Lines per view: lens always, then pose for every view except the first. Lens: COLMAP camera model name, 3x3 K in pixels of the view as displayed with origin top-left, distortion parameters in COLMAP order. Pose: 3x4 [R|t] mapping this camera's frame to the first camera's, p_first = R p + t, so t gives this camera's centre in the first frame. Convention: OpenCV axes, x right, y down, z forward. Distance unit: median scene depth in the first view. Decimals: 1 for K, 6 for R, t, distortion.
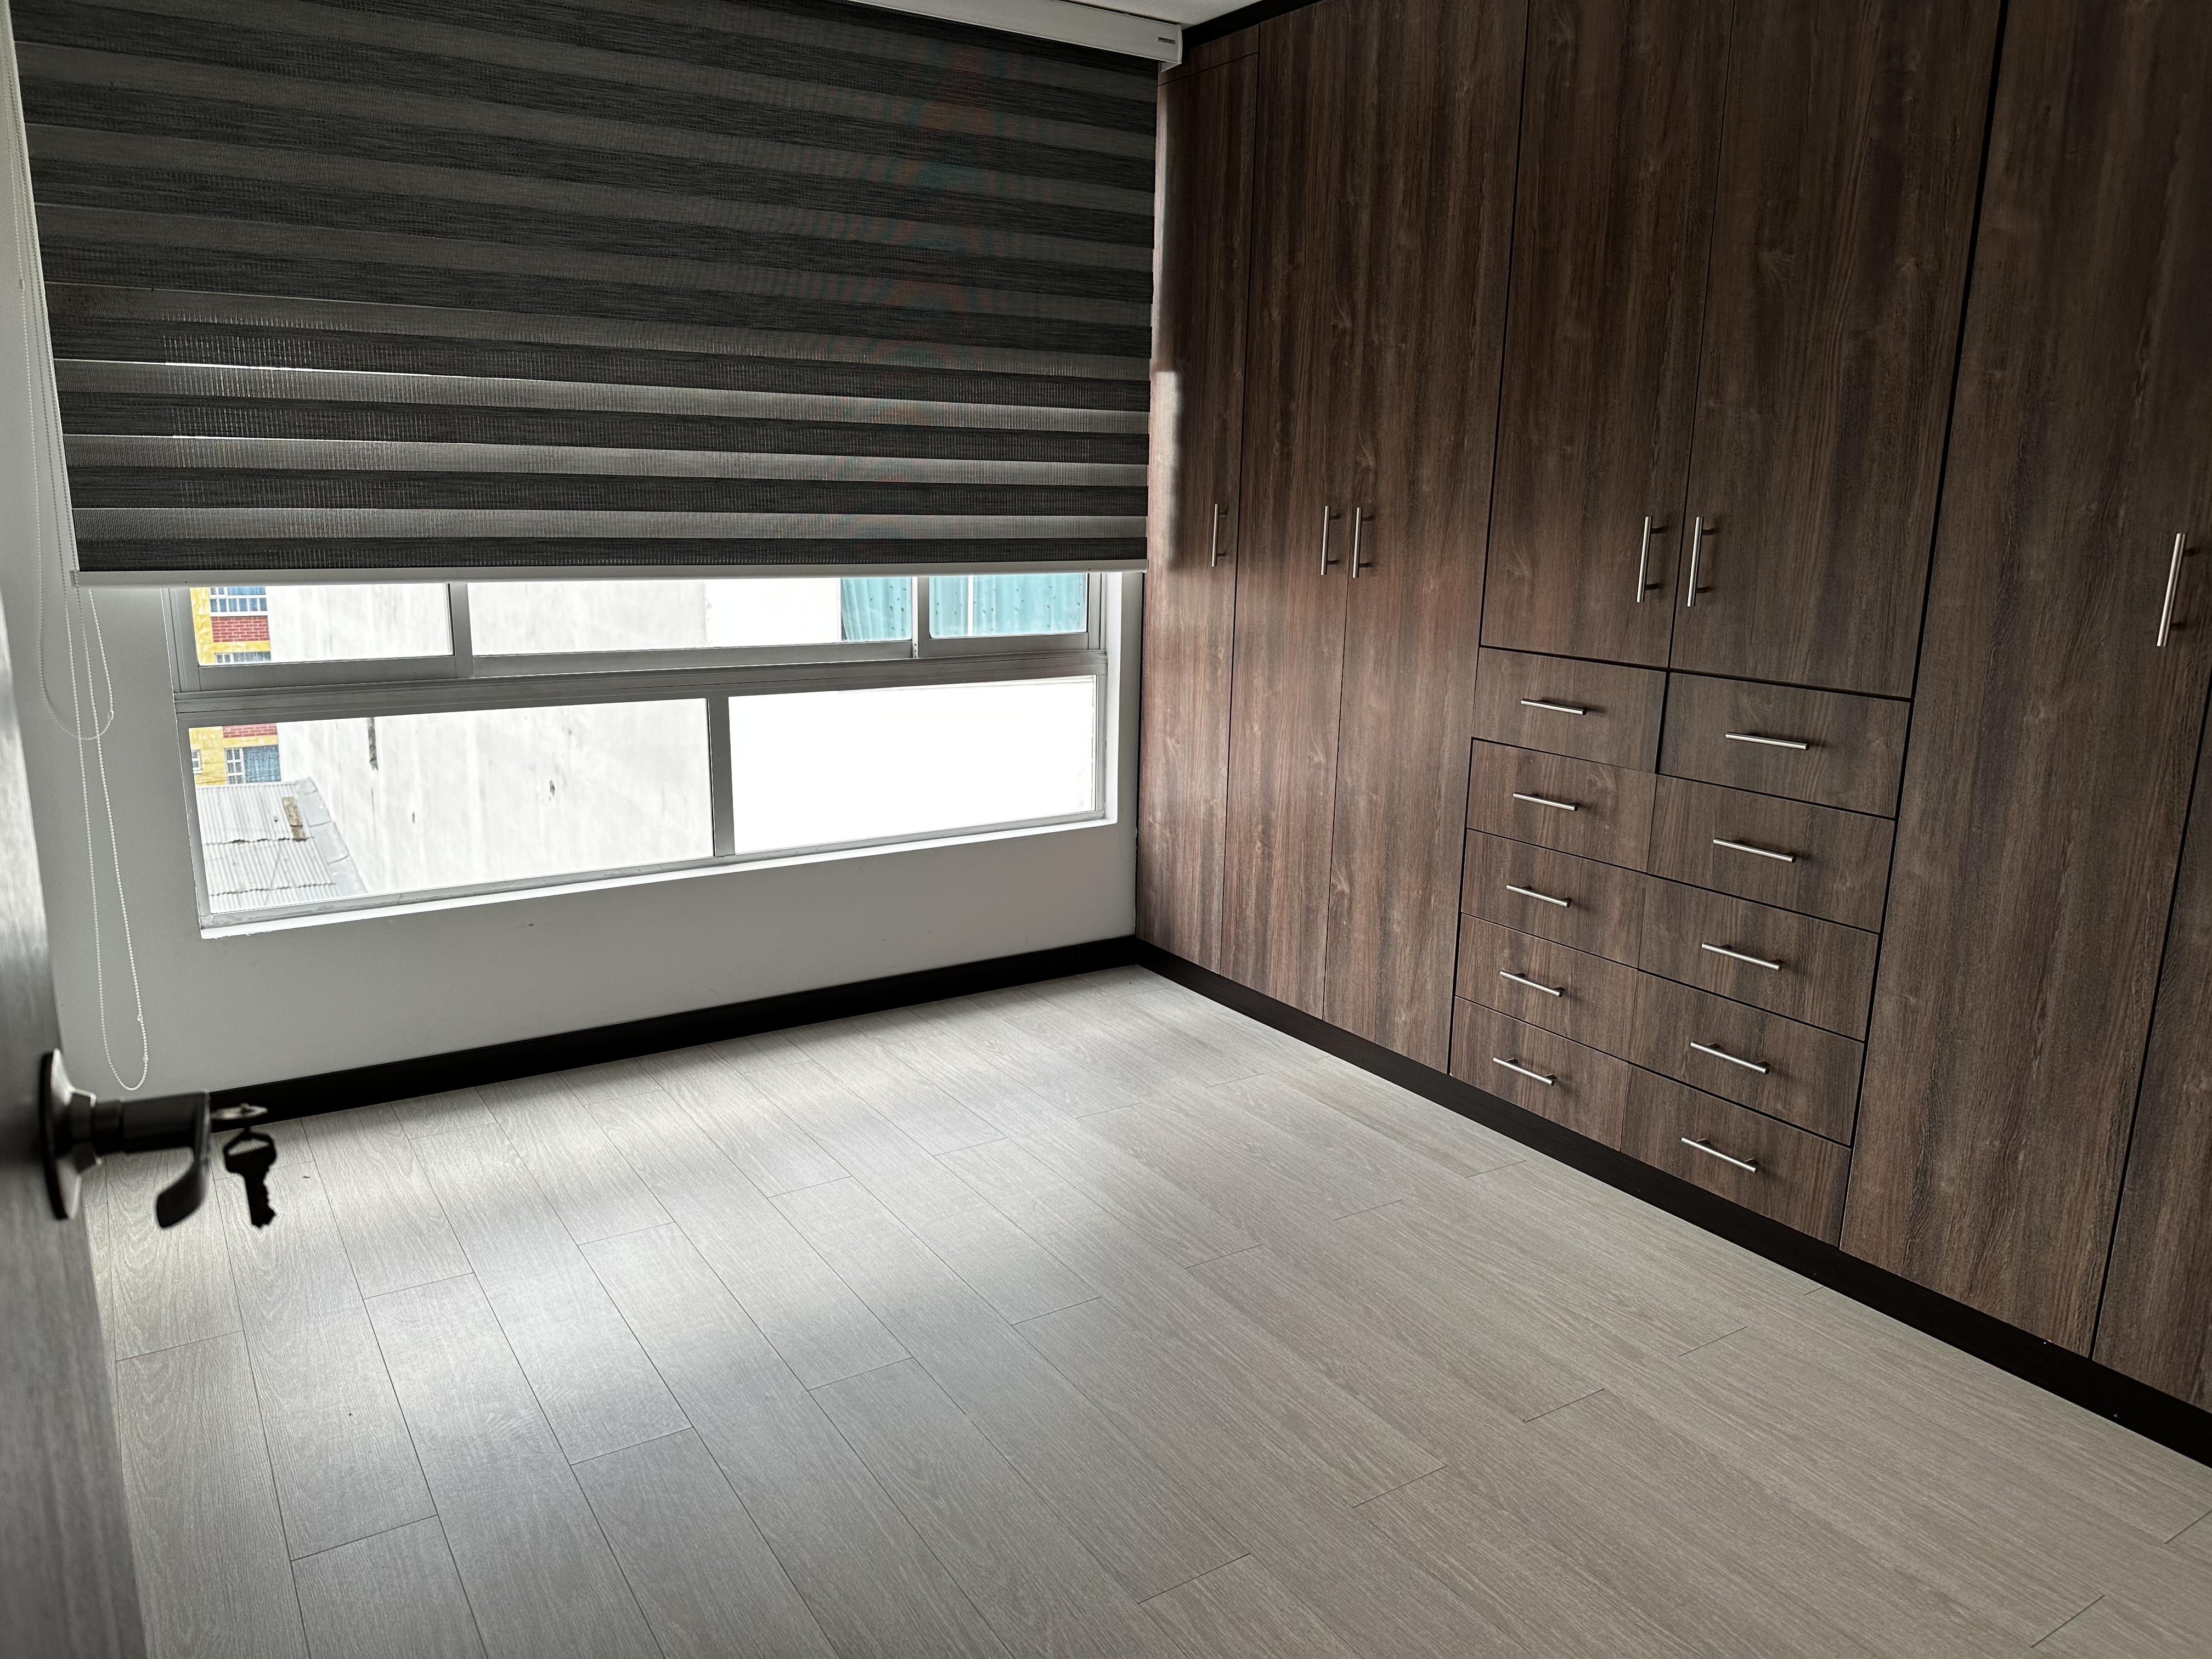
lens RADIAL K [[1558.3, 0, 1096.3], [0, 1558.3, 850.6], [0, 0, 1]] dist [0.078872, -0.099987]
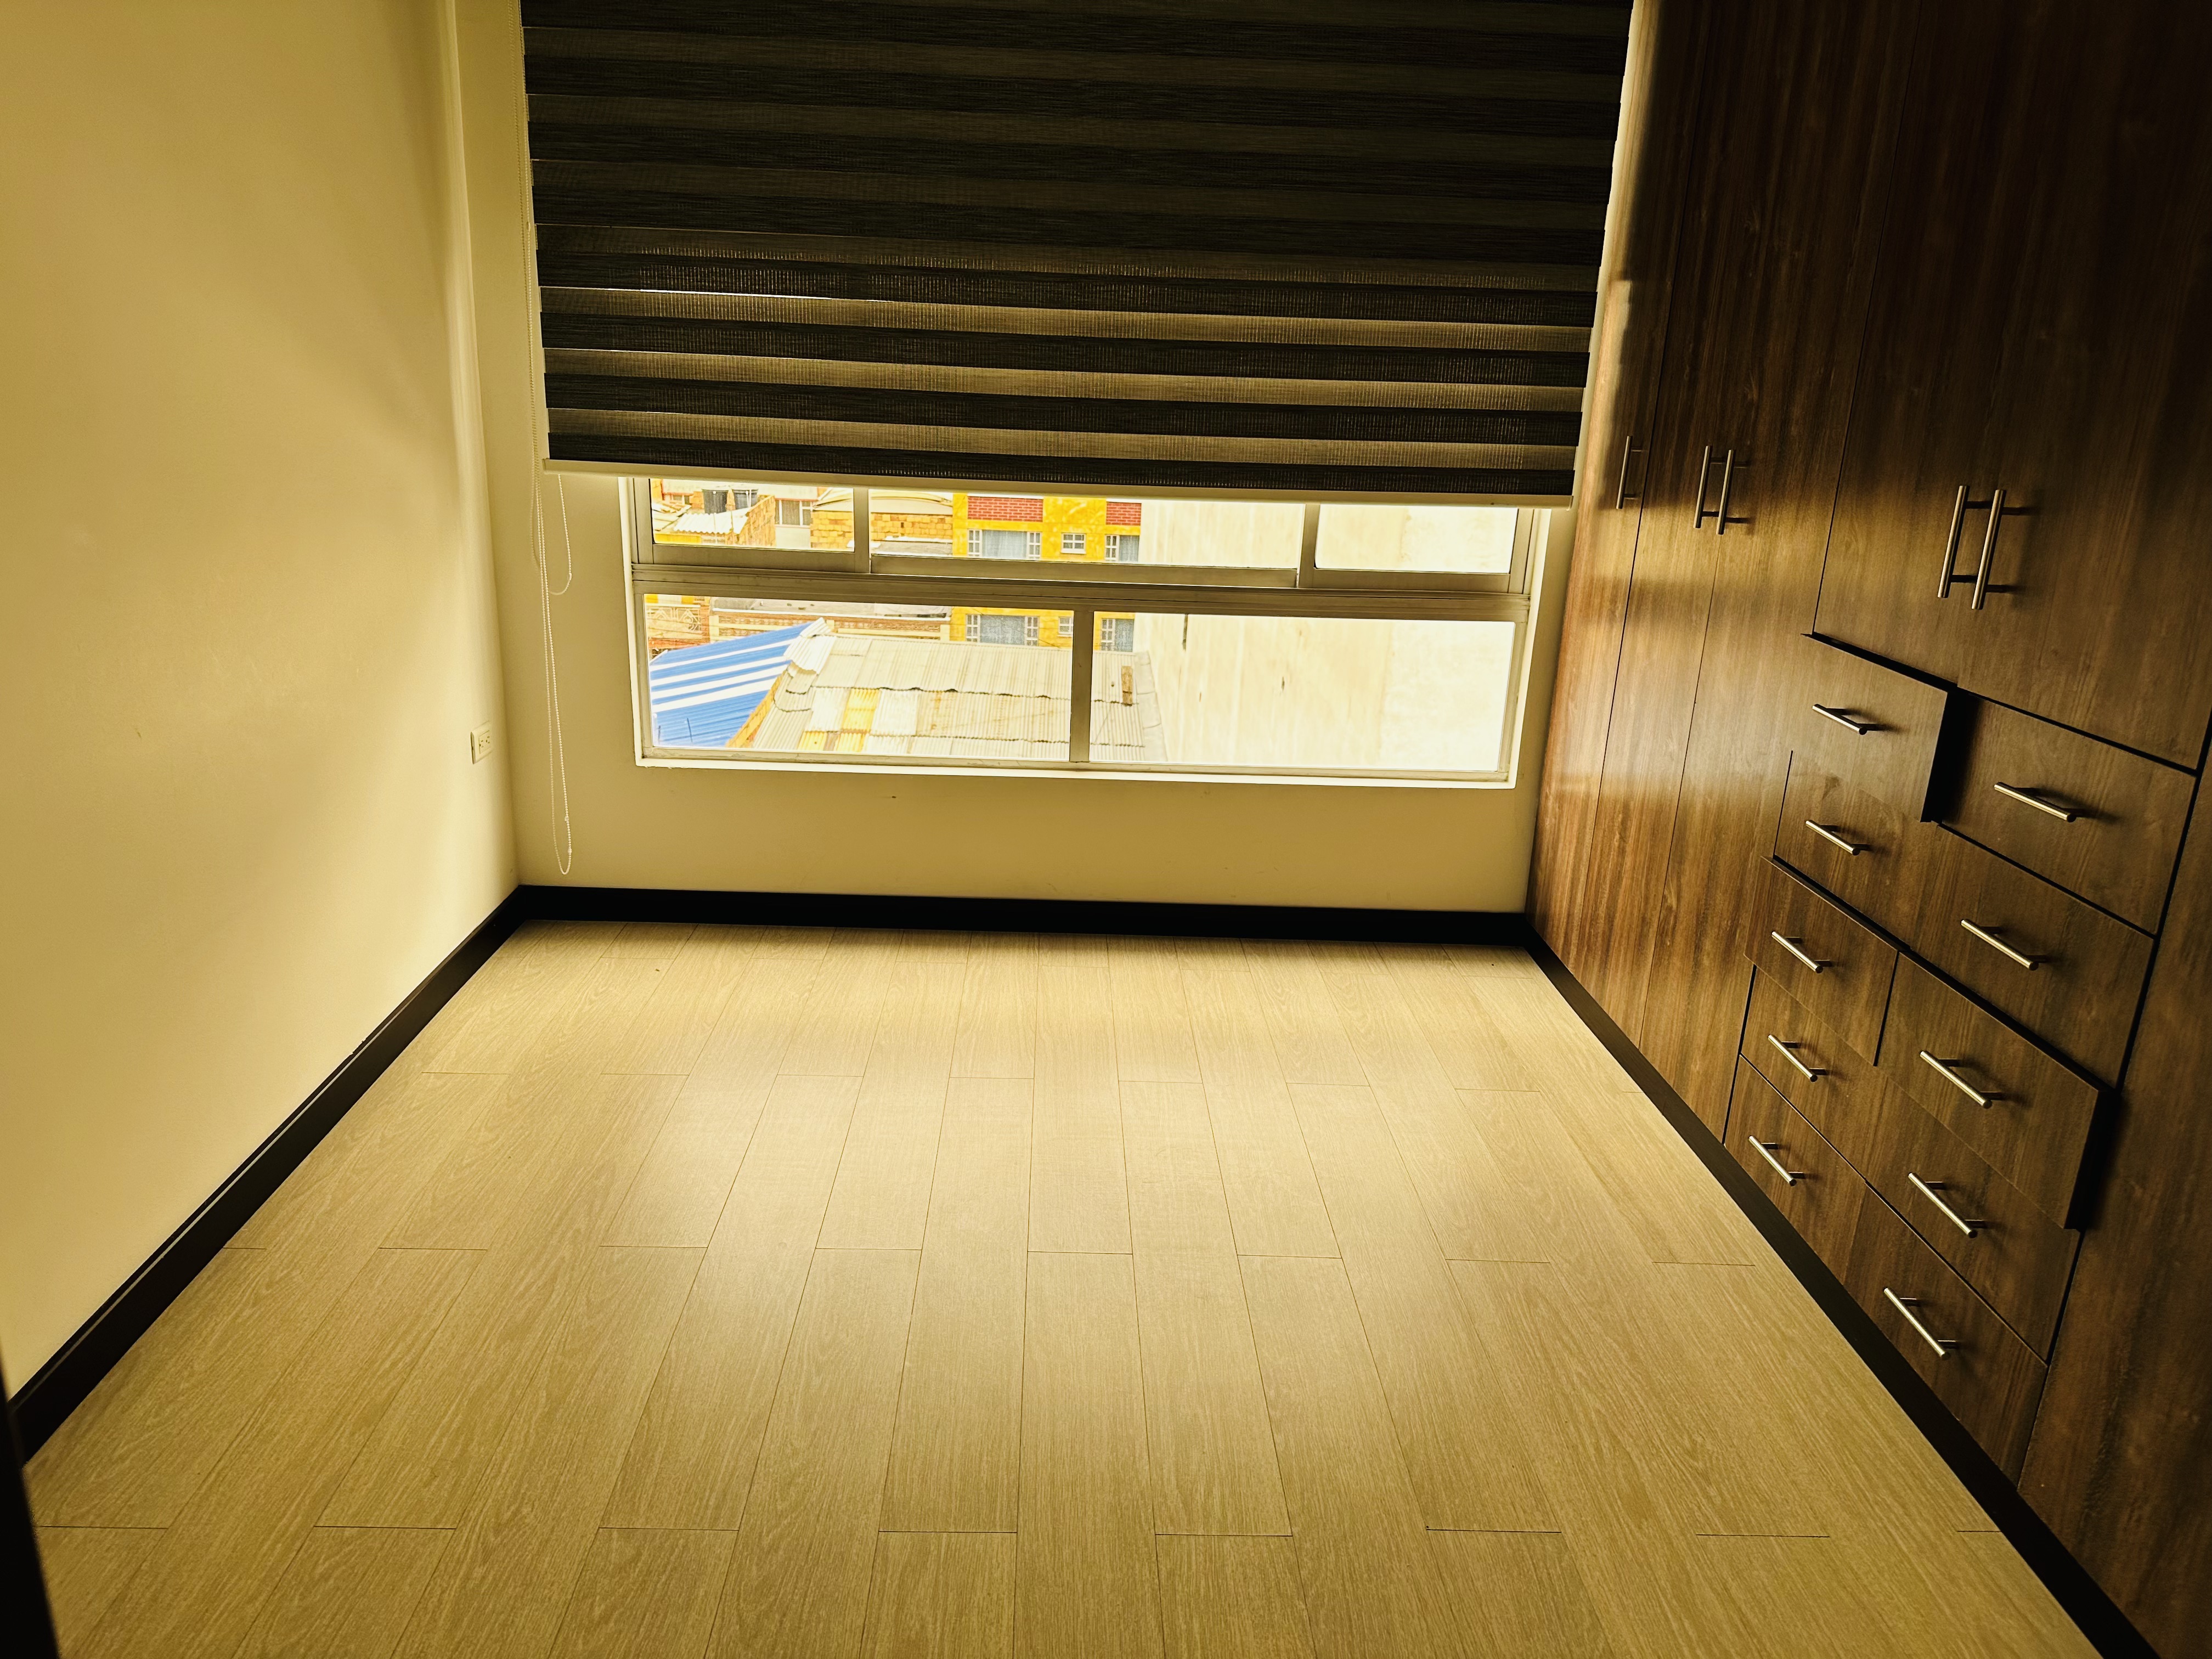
lens RADIAL K [[1558.8, 0, 1090.1], [0, 1558.8, 842.4], [0, 0, 1]] dist [0.082327, -0.113506]
pose [[0.855967, 0.167556, -0.489127, 0.324142], [-0.142278, 0.985842, 0.088726, -0.042070], [0.497069, -0.006354, 0.867688, 0.110997]]
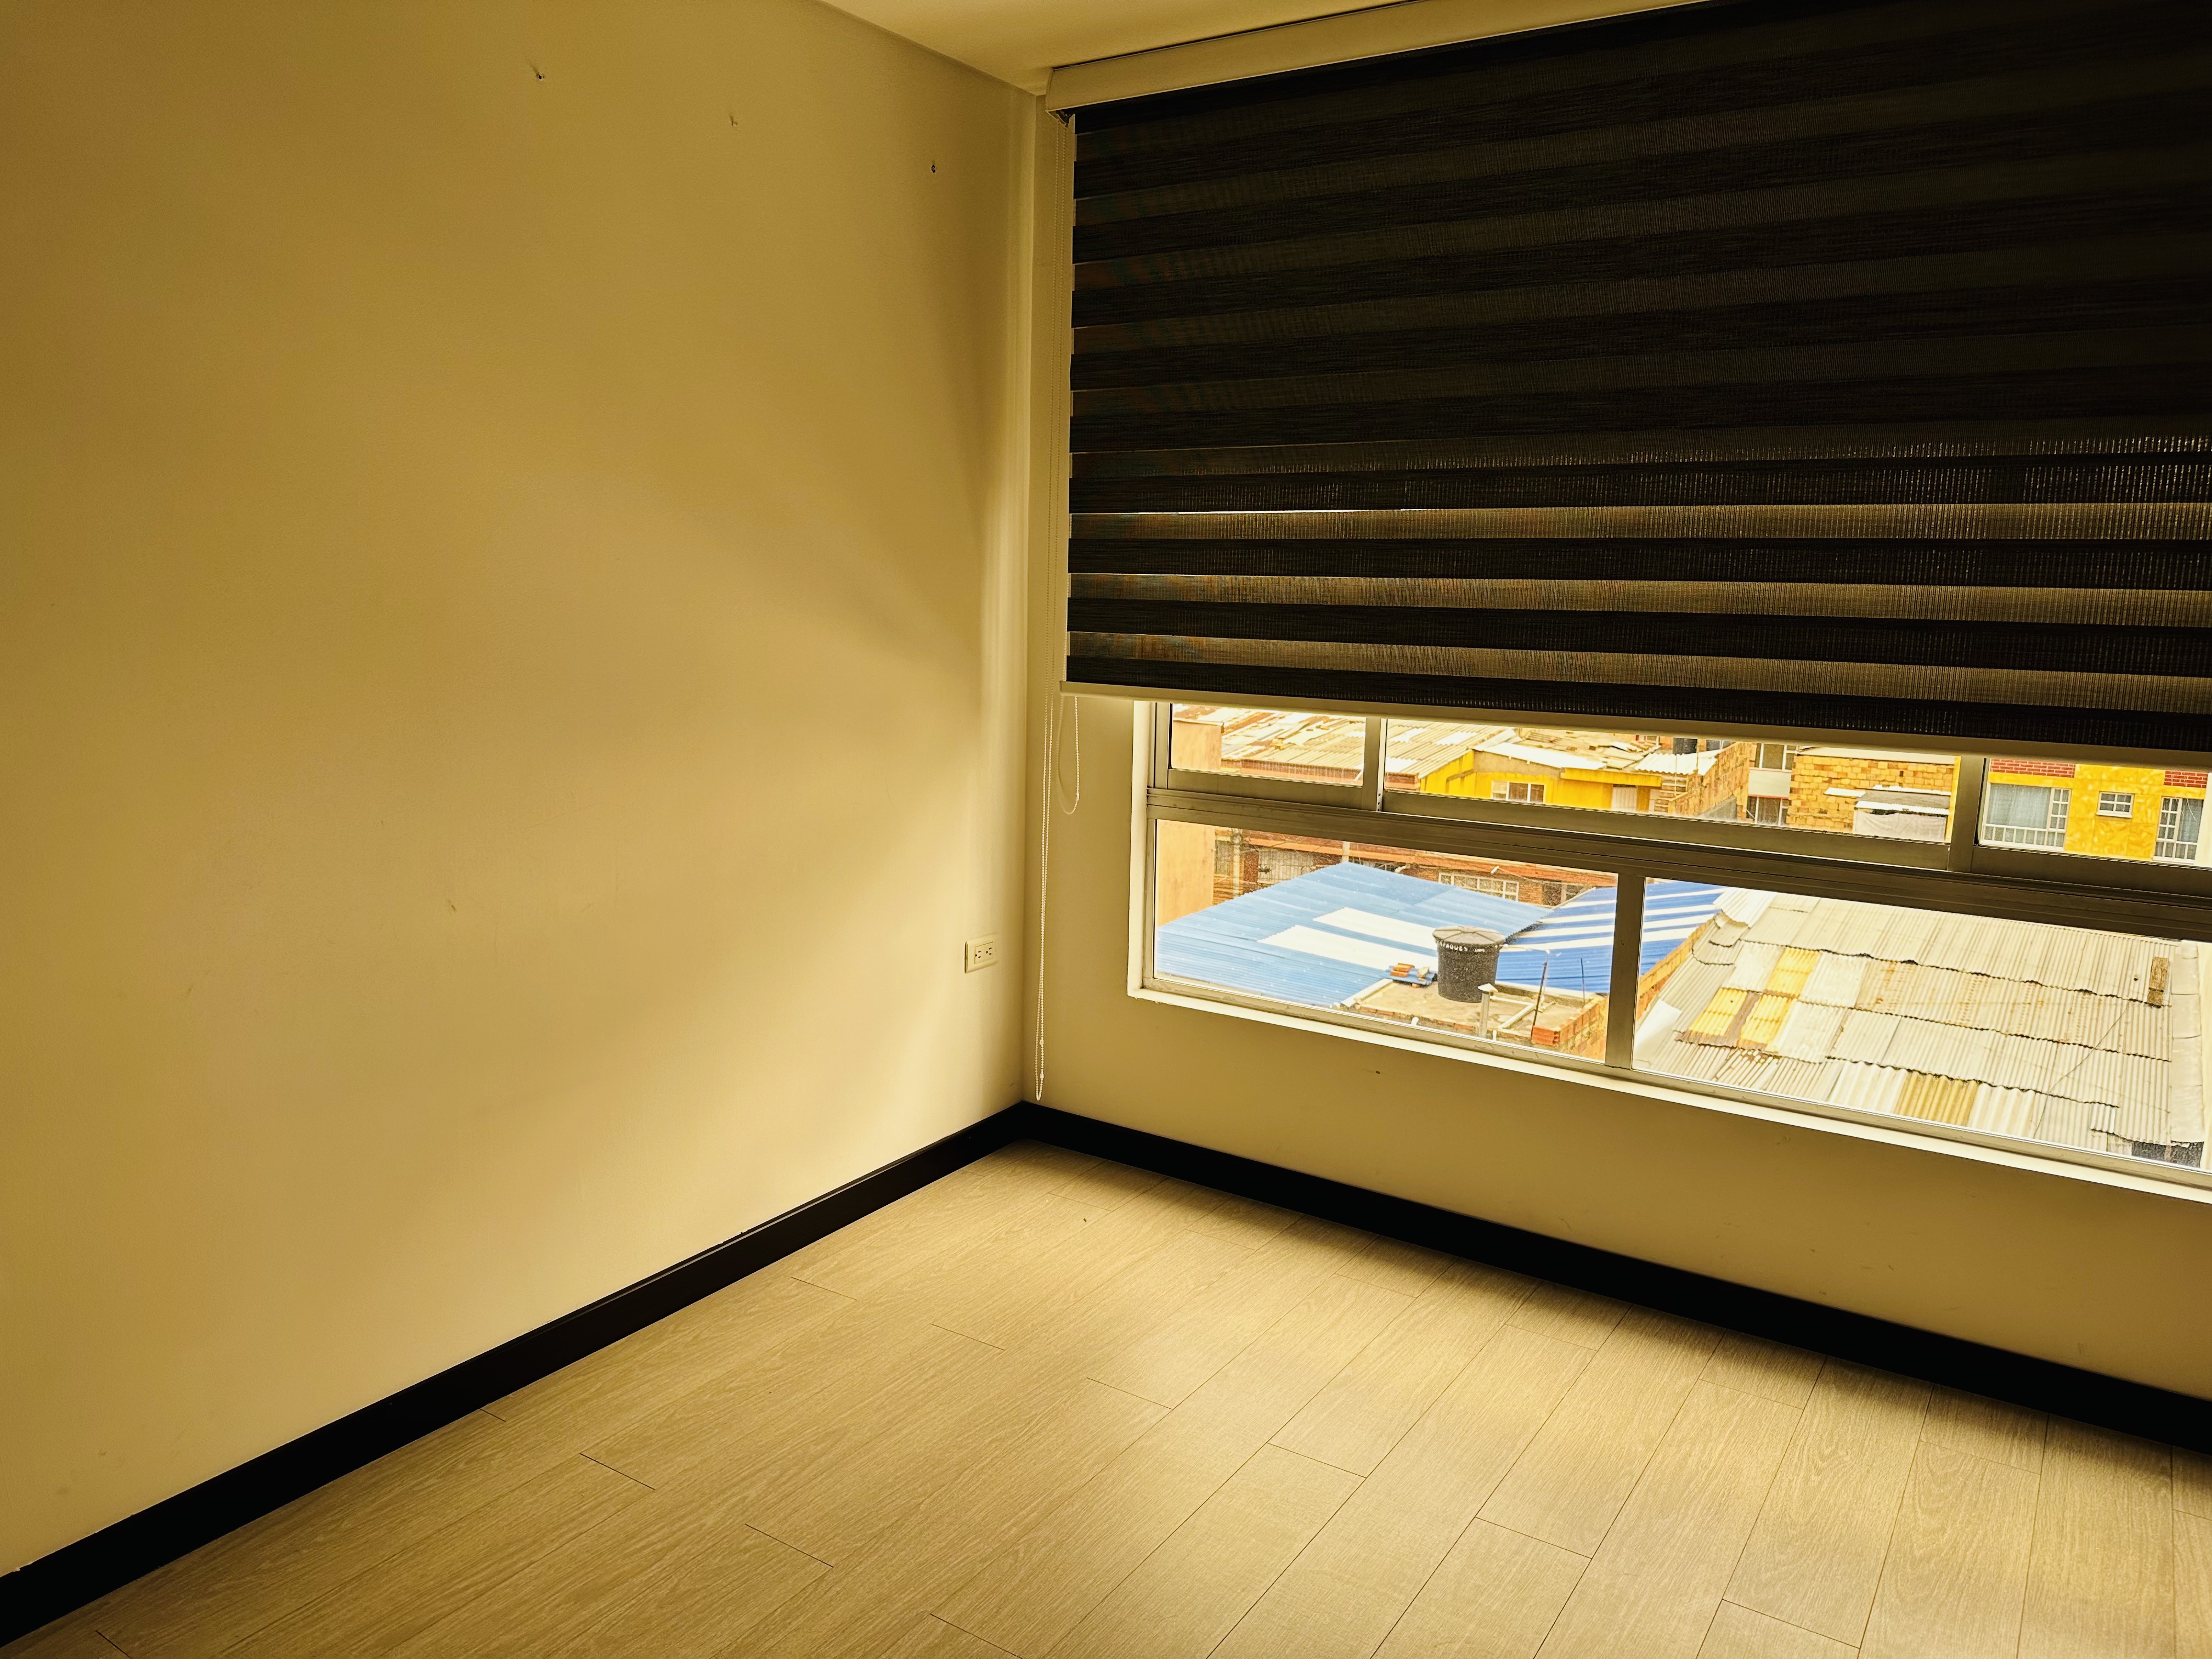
lens RADIAL K [[1558.8, 0, 1090.1], [0, 1558.8, 842.4], [0, 0, 1]] dist [0.082327, -0.113506]
pose [[0.407803, 0.146590, -0.901226, 0.415208], [-0.223894, 0.972949, 0.056944, -0.107742], [0.885194, 0.178557, 0.429592, 0.435271]]
